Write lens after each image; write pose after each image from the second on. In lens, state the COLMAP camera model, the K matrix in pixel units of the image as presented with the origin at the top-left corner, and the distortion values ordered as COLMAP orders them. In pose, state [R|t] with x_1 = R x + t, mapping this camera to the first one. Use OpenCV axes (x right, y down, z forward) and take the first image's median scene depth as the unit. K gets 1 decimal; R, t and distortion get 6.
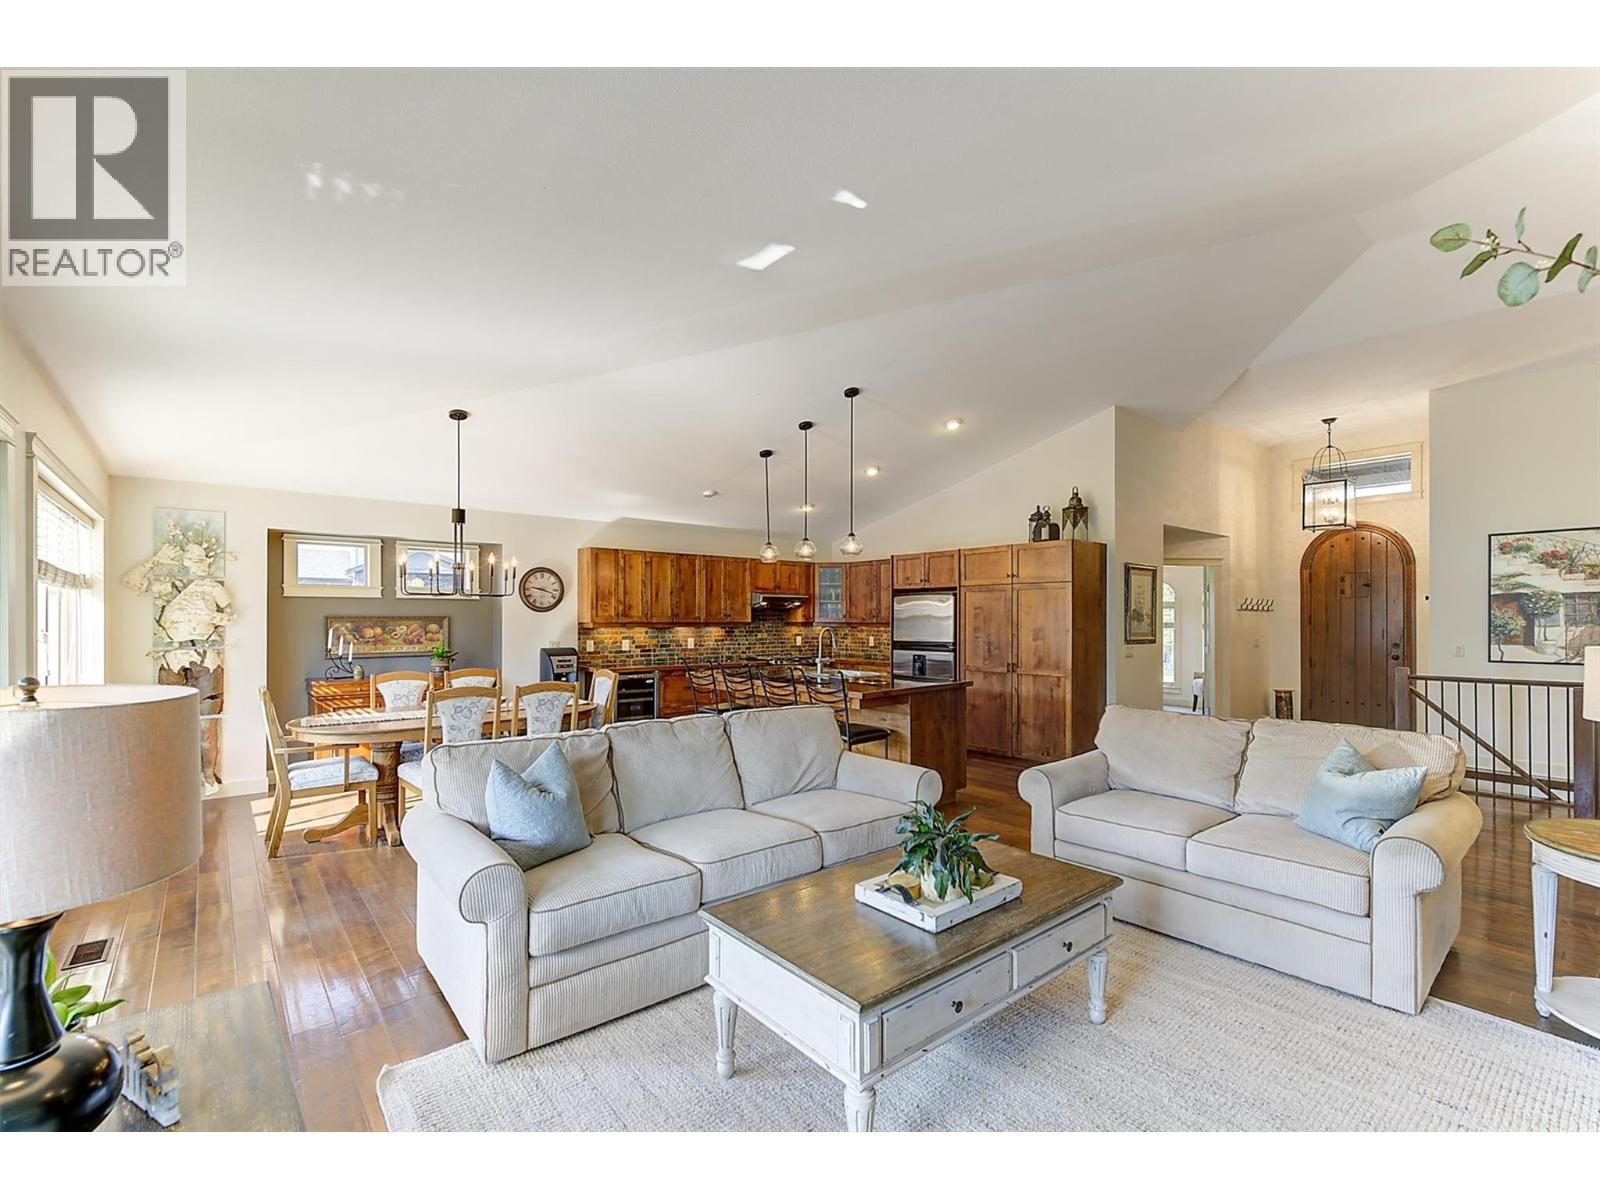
lens RADIAL K [[710.4, 0, 807.5], [0, 710.4, 613.0], [0, 0, 1]] dist [-0.000504, -0.000498]
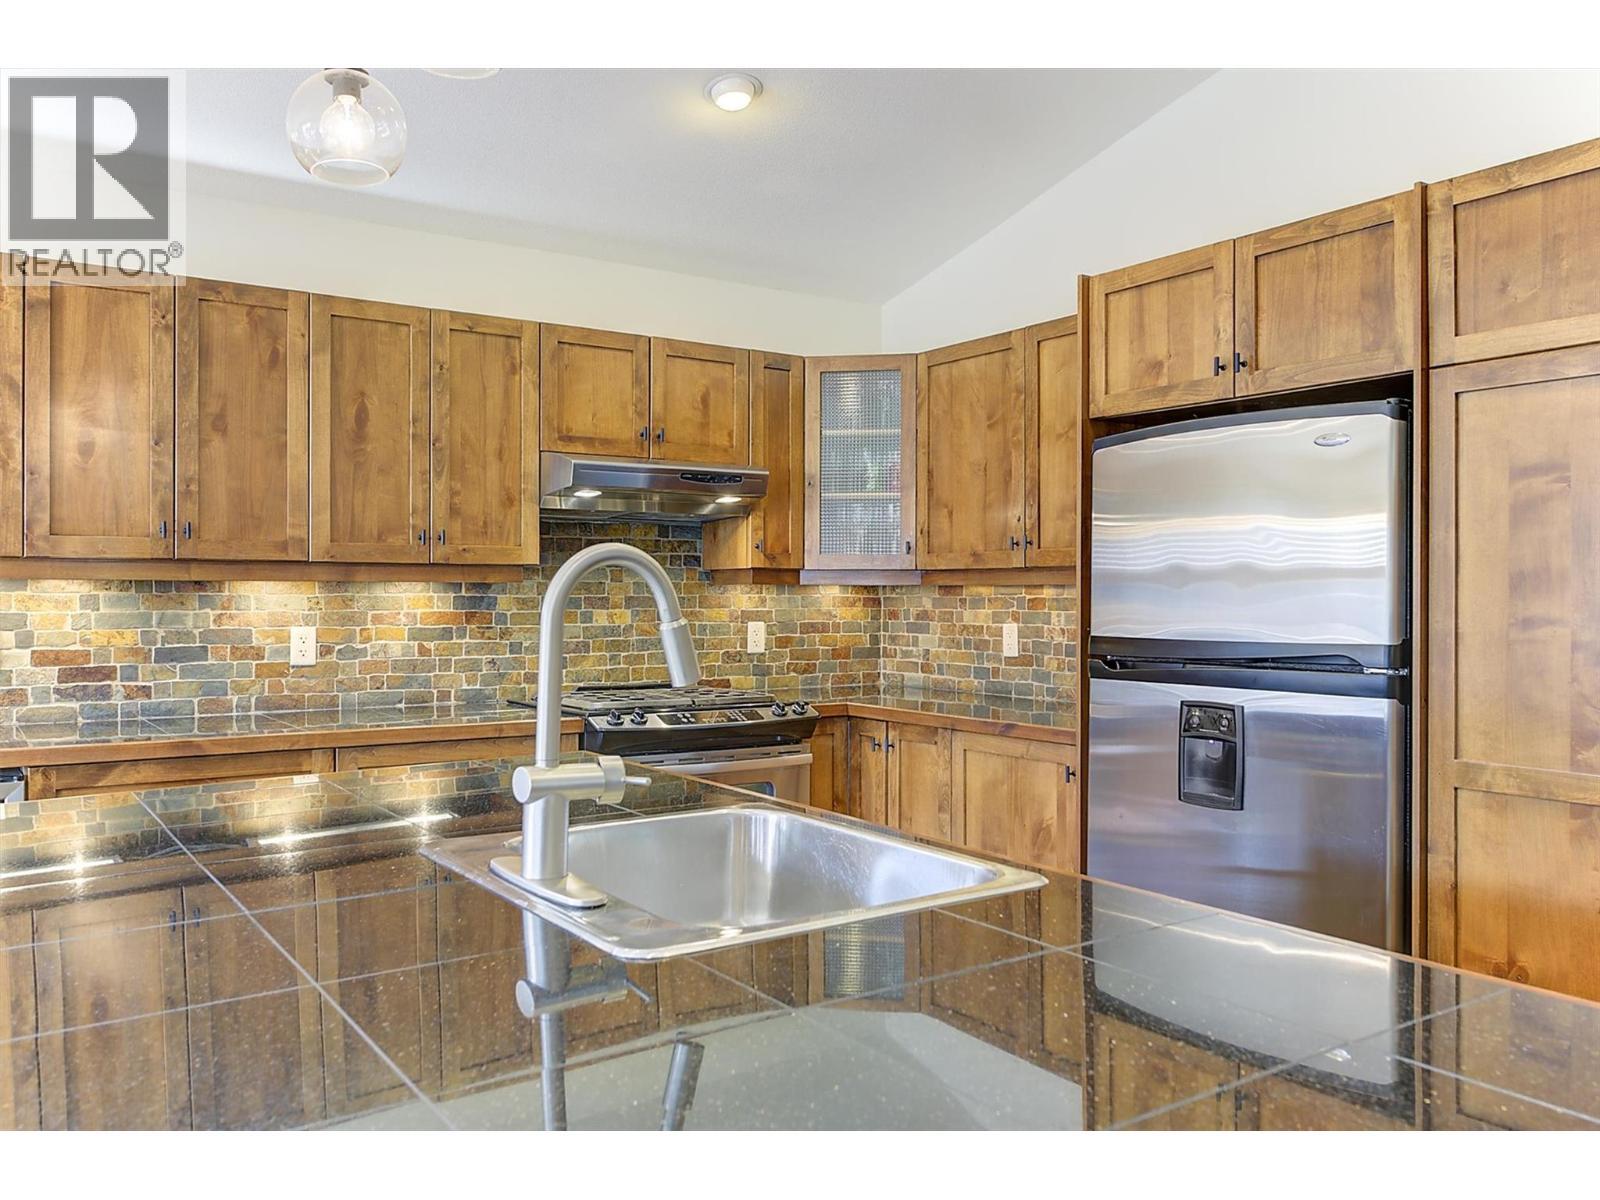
lens RADIAL K [[1266.4, 0, 803.9], [0, 1266.4, 597.1], [0, 0, 1]] dist [-0.002318, -0.002137]
pose [[0.994449, 0.000047, -0.105216, 0.080853], [0.000844, 0.999964, 0.008416, 0.025028], [0.105213, -0.008458, 0.994414, 0.653741]]
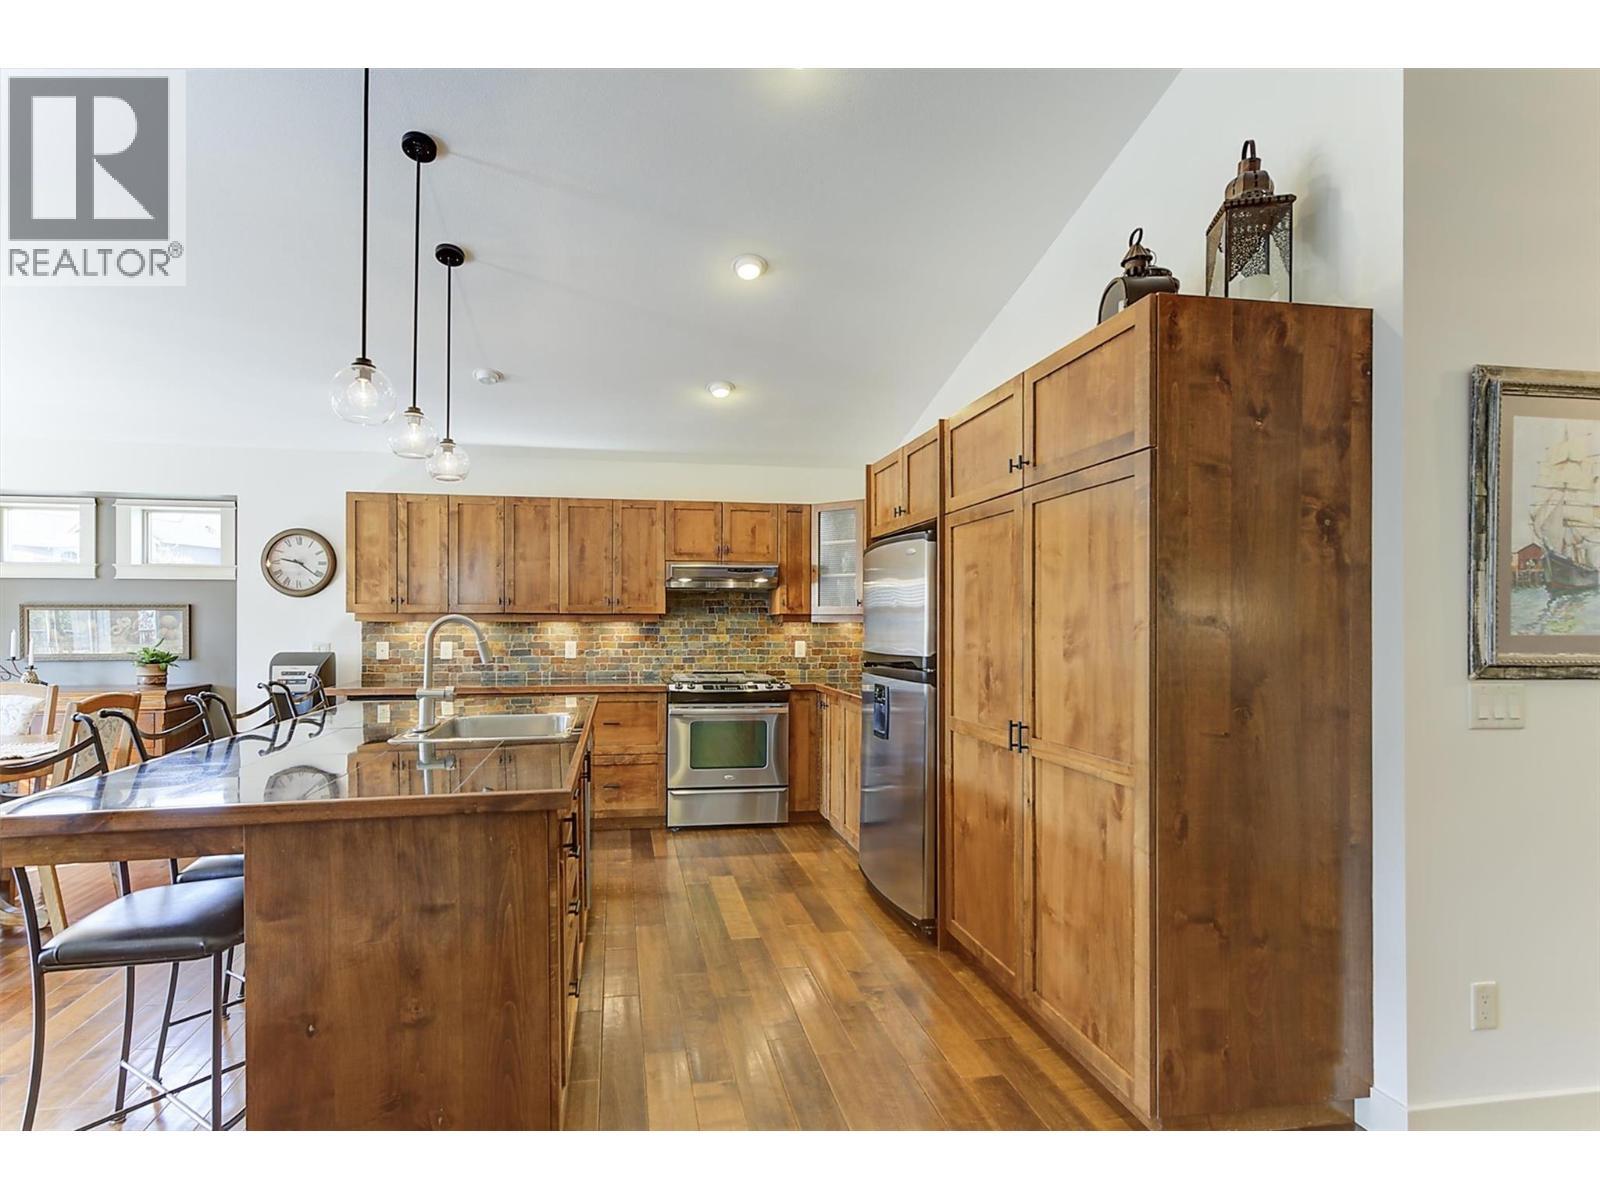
lens RADIAL K [[789.1, 0, 753.1], [0, 789.1, 624.6], [0, 0, 1]] dist [0.001331, -0.000002]
pose [[0.857431, 0.000923, -0.514598, 0.363698], [0.003621, 0.999963, 0.007826, 0.020140], [0.514586, -0.008573, 0.857396, 0.600460]]
